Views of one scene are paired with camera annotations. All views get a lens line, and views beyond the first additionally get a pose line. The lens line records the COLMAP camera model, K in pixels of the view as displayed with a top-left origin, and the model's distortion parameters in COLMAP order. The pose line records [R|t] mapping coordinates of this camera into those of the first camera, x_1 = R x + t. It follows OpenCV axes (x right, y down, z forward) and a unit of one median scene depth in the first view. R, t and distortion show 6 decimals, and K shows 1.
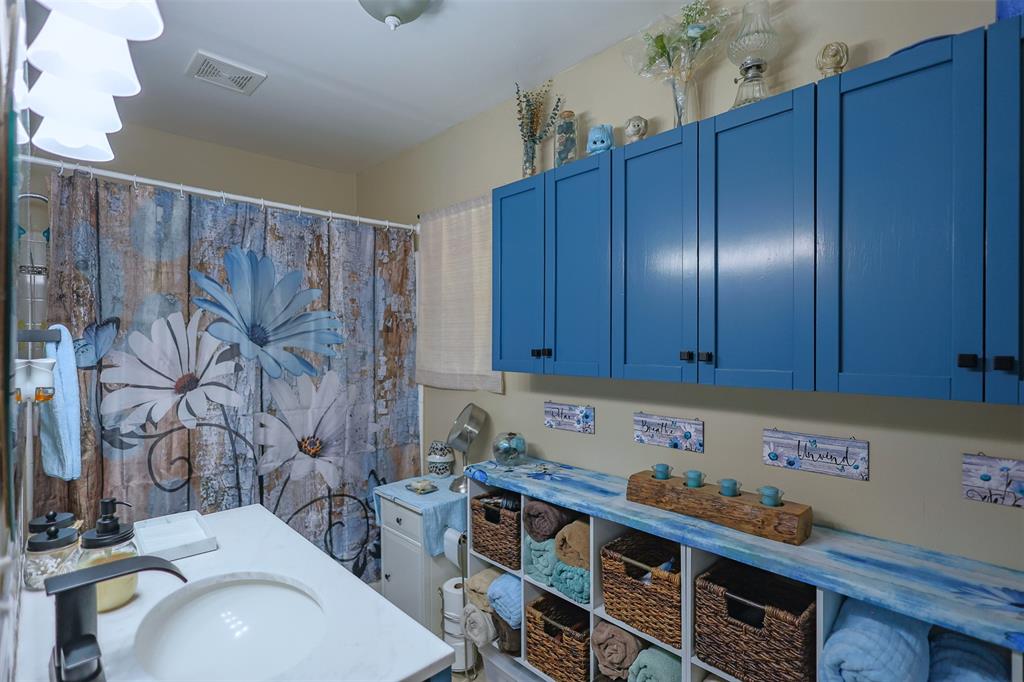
lens RADIAL K [[501.8, 0, 511.8], [0, 501.8, 342.7], [0, 0, 1]] dist [-0.002522, -0.000200]
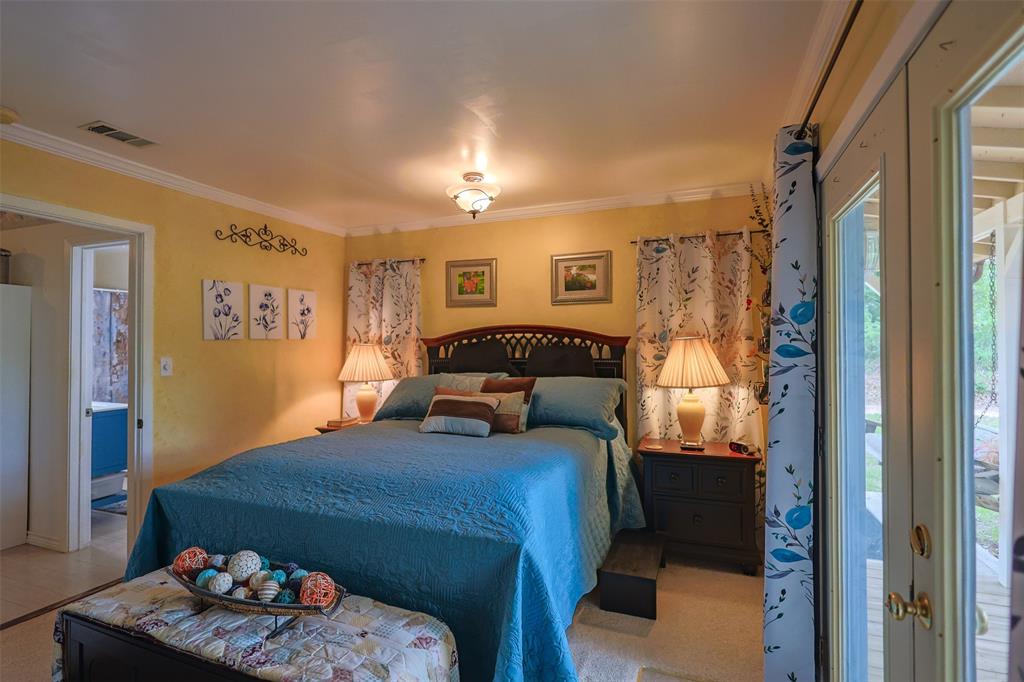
lens RADIAL K [[501.8, 0, 509.9], [0, 501.8, 341.5], [0, 0, 1]] dist [-0.002522, -0.000200]
pose [[0.905967, 0.002138, 0.423343, 0.351969], [0.002335, 0.999947, -0.010048, -0.001284], [-0.423342, 0.010091, 0.905914, -1.604536]]
